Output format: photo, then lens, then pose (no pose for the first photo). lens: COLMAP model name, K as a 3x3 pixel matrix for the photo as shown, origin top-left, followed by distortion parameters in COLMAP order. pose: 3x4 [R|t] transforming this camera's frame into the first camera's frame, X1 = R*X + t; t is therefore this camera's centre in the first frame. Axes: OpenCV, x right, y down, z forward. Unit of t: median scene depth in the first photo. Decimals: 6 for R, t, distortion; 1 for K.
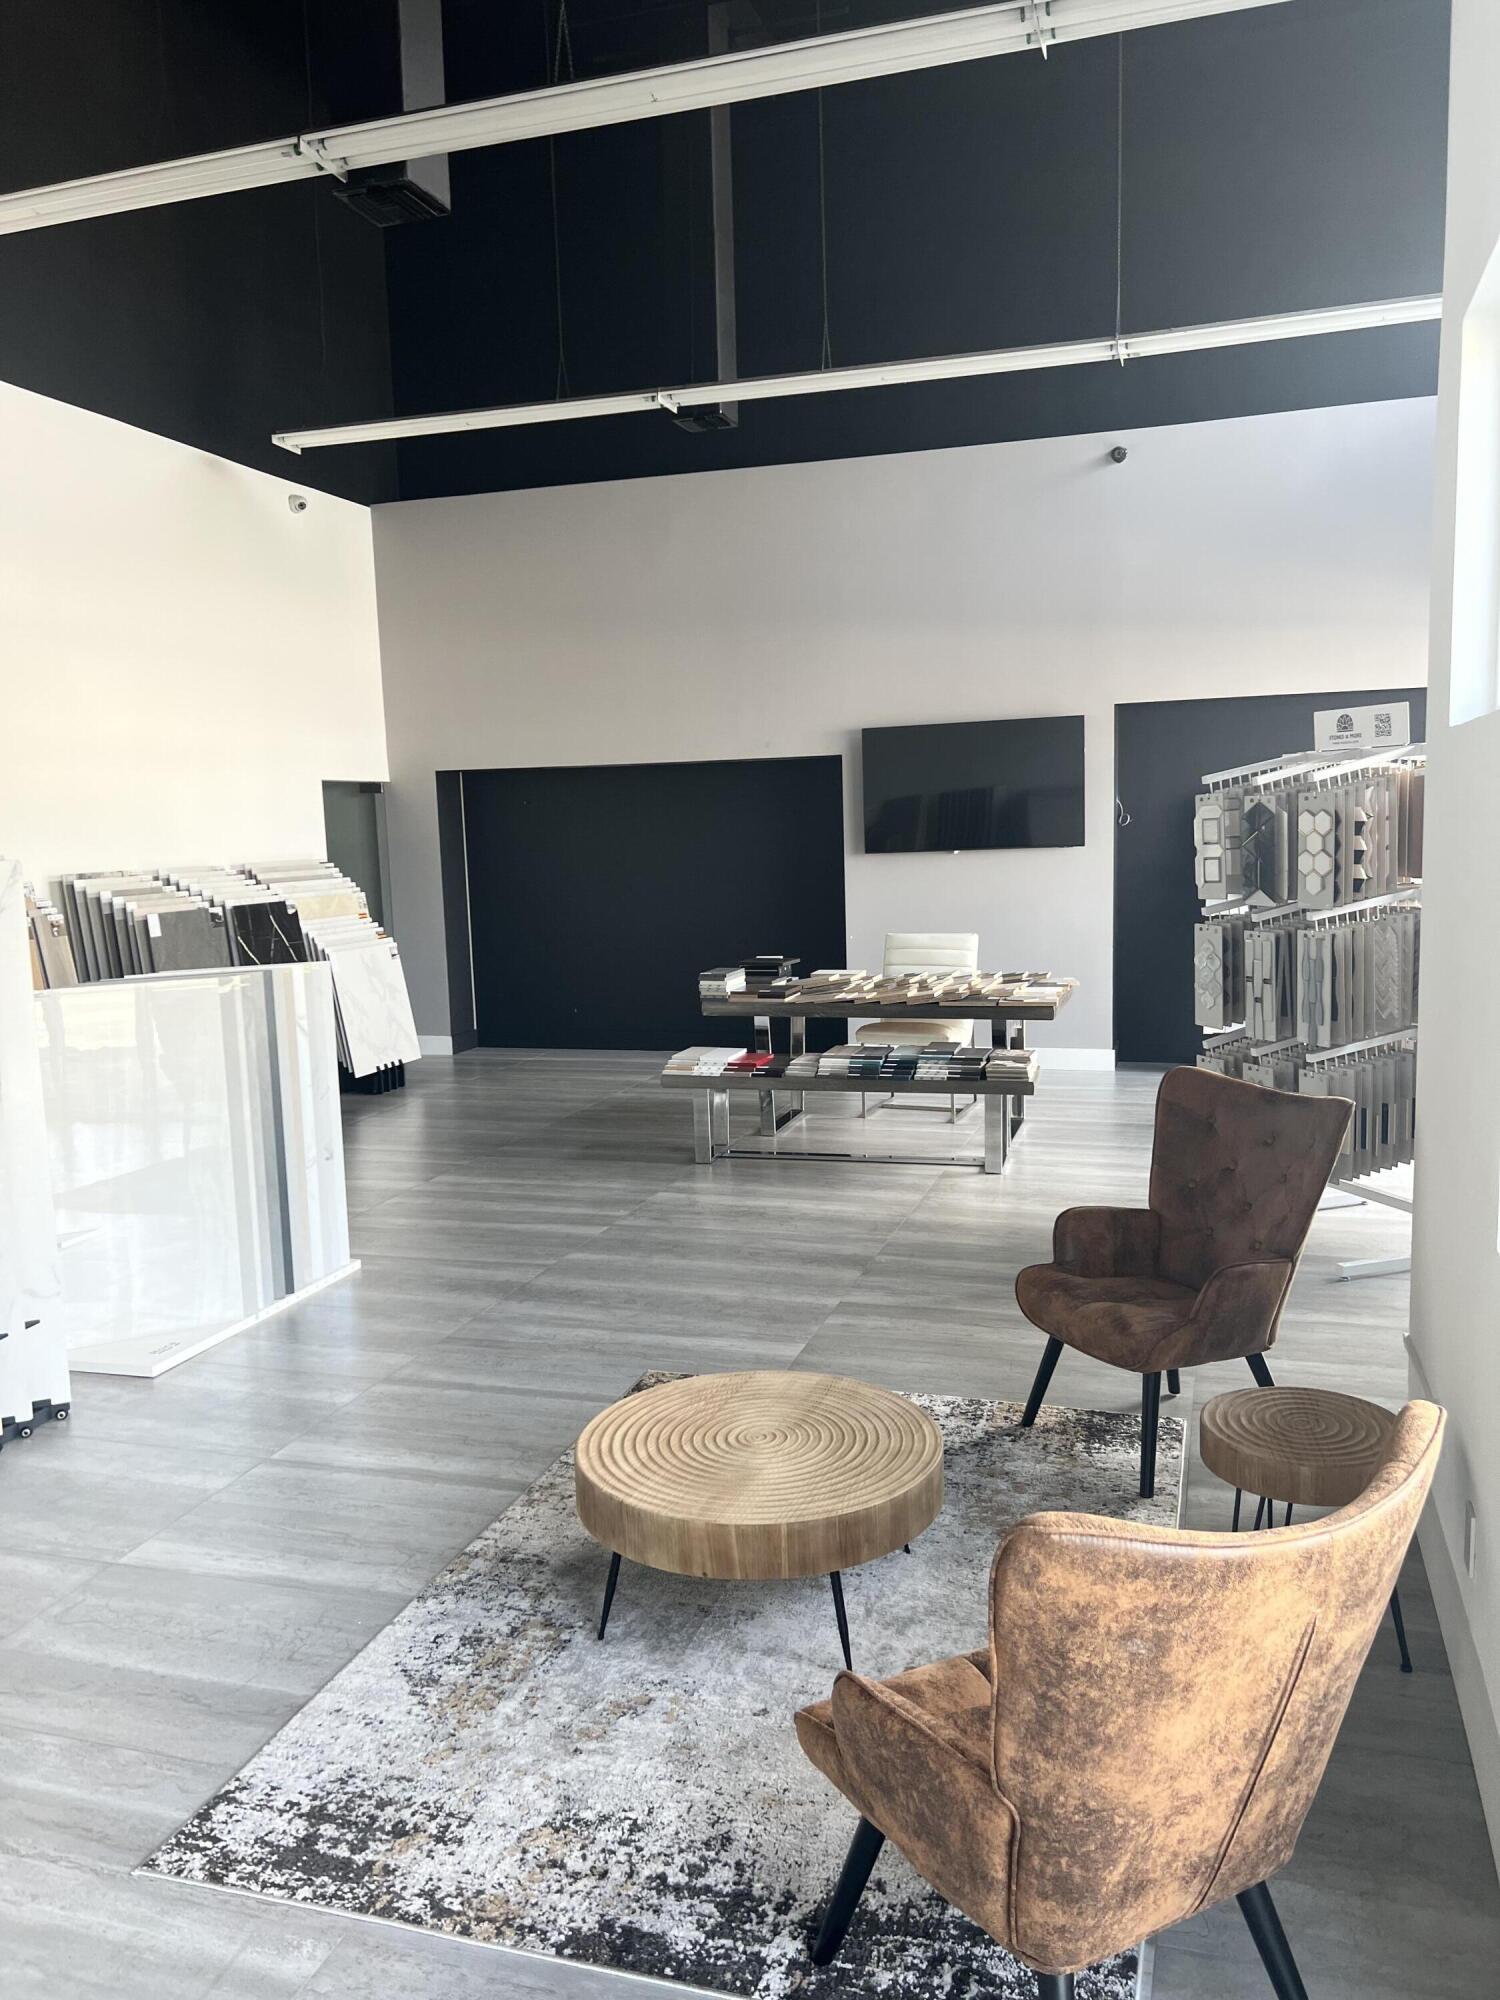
lens RADIAL K [[1498.2, 0, 754.4], [0, 1498.2, 967.1], [0, 0, 1]] dist [0.101643, -0.121285]
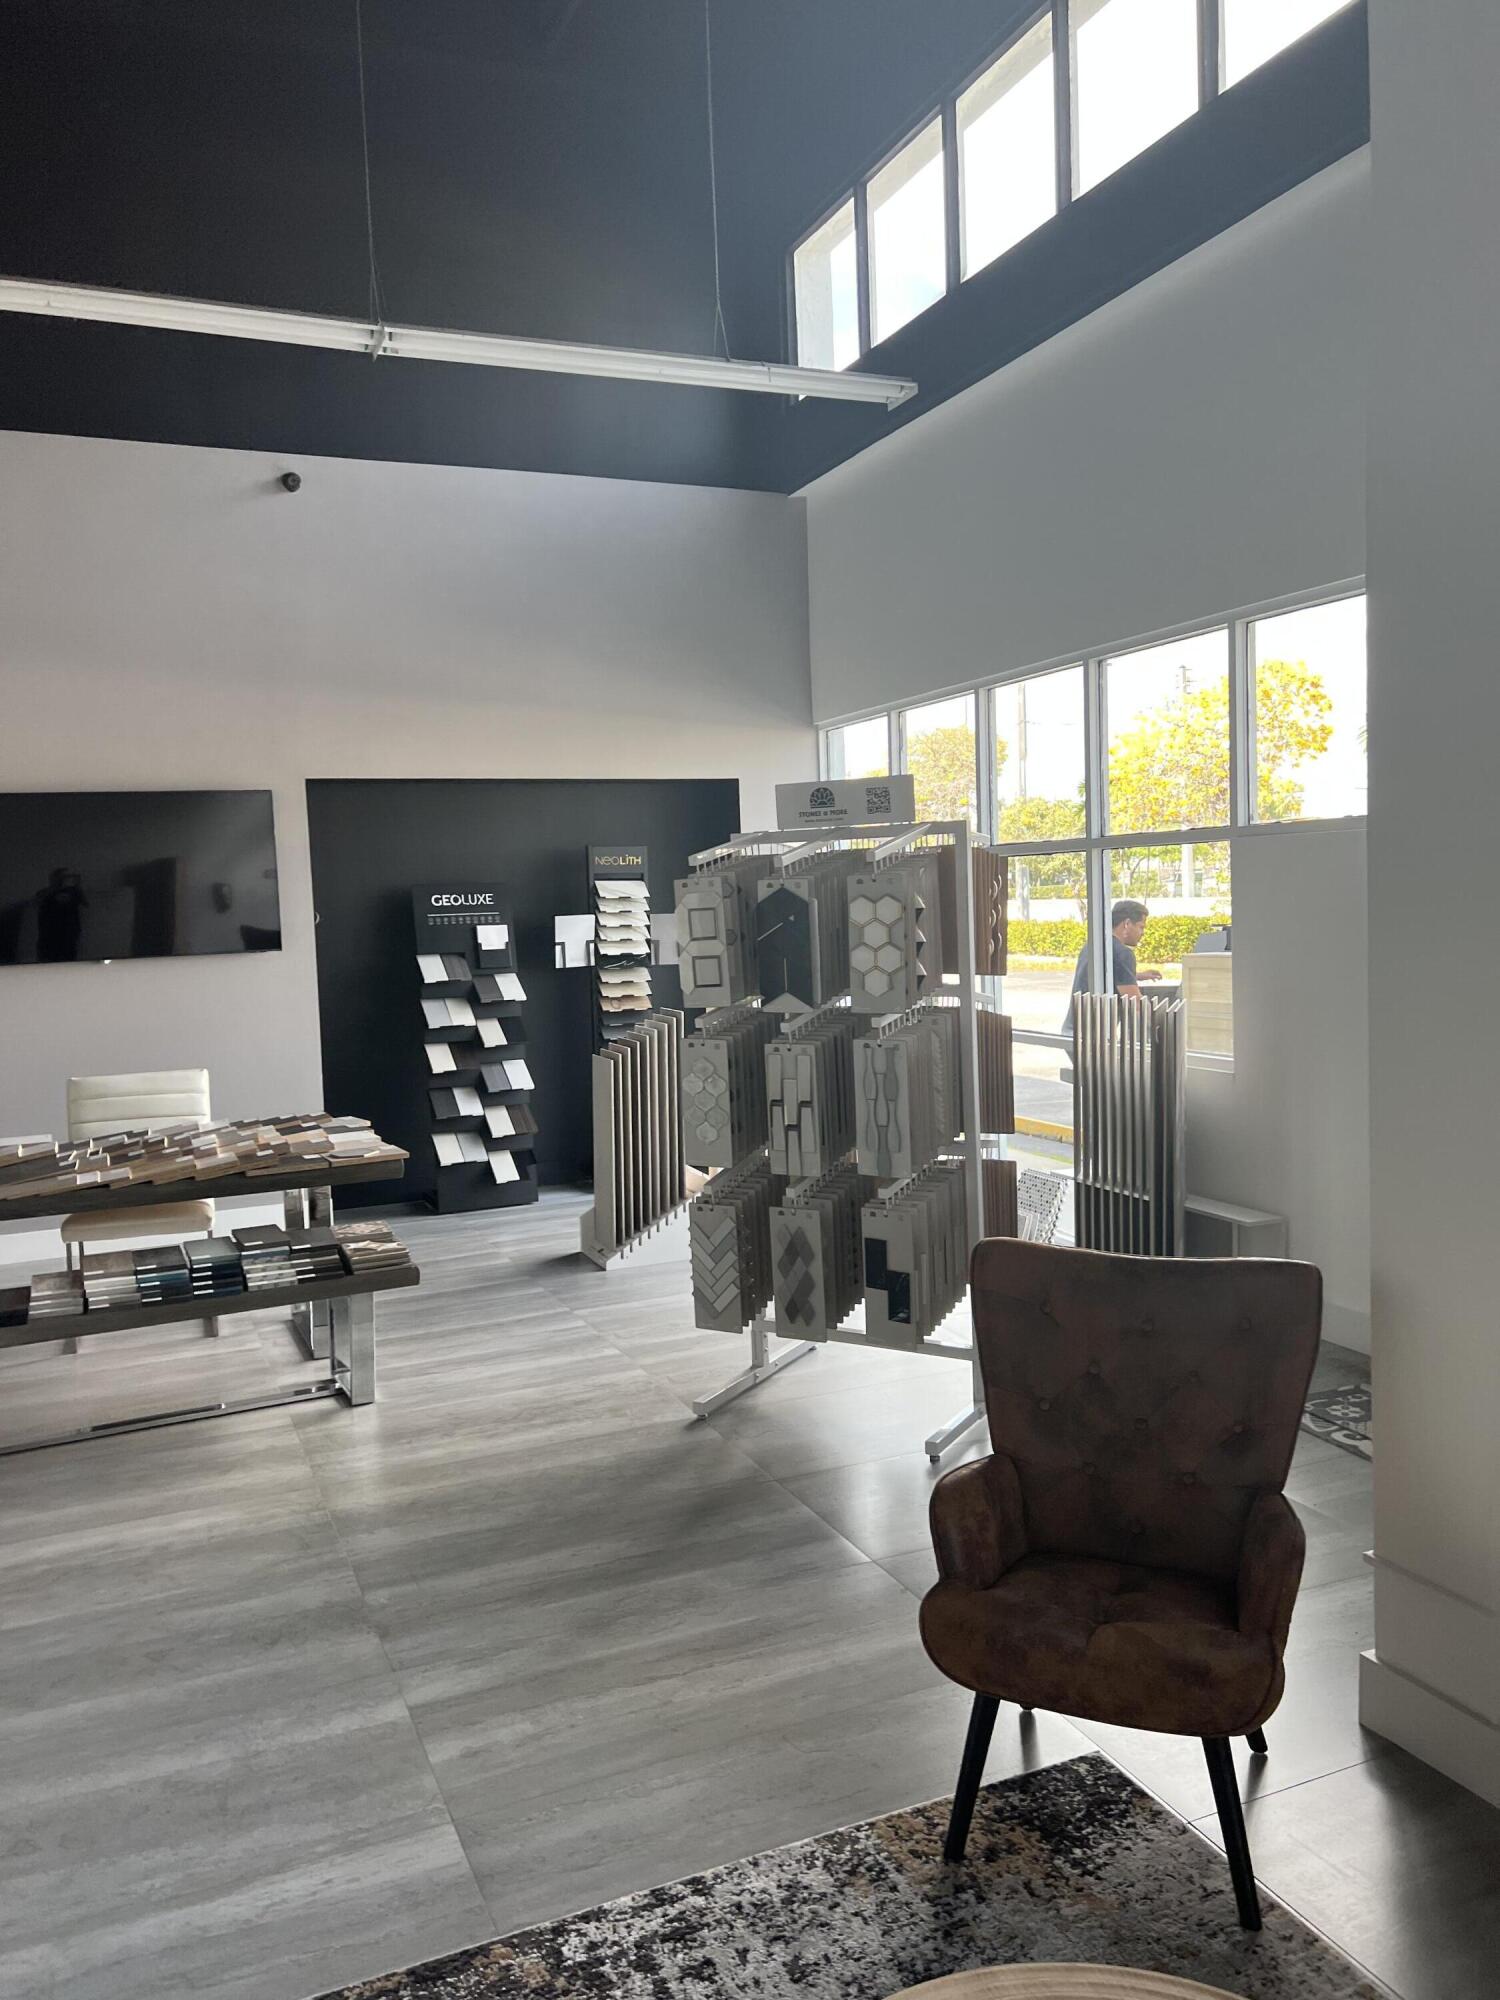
lens RADIAL K [[1498.2, 0, 754.4], [0, 1498.2, 967.1], [0, 0, 1]] dist [0.101643, -0.121285]
pose [[0.756416, -0.026803, 0.653542, -0.208661], [0.073045, 0.996372, -0.043680, -0.030970], [-0.650000, 0.080778, 0.755629, 0.396398]]
